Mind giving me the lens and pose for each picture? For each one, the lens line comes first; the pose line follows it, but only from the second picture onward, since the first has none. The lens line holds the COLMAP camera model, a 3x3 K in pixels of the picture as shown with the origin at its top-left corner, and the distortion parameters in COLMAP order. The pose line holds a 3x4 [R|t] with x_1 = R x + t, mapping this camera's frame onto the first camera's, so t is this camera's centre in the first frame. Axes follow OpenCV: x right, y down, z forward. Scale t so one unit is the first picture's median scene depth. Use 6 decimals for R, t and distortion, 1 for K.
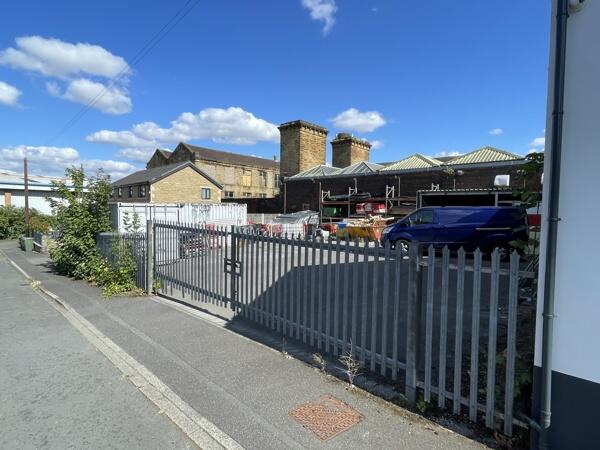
lens RADIAL K [[325.5, 0, 301.1], [0, 325.5, 219.7], [0, 0, 1]] dist [0.005508, -0.001018]
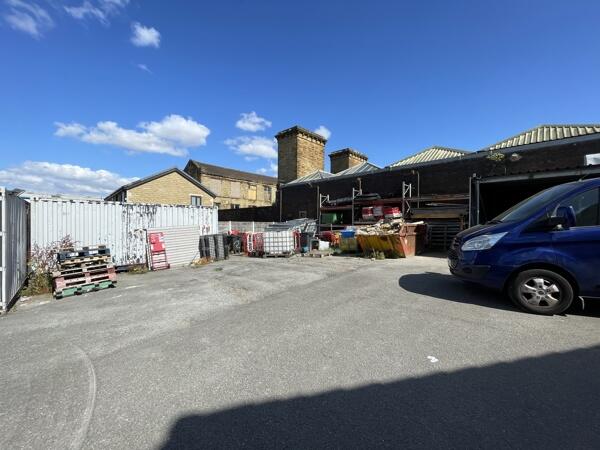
lens RADIAL K [[241.6, 0, 298.2], [0, 241.6, 225.5], [0, 0, 1]] dist [-0.008459, -0.000127]
pose [[0.999377, -0.009318, -0.034041, 0.027313], [0.008466, 0.999649, -0.025098, 0.009236], [0.034263, 0.024795, 0.999105, 0.363284]]
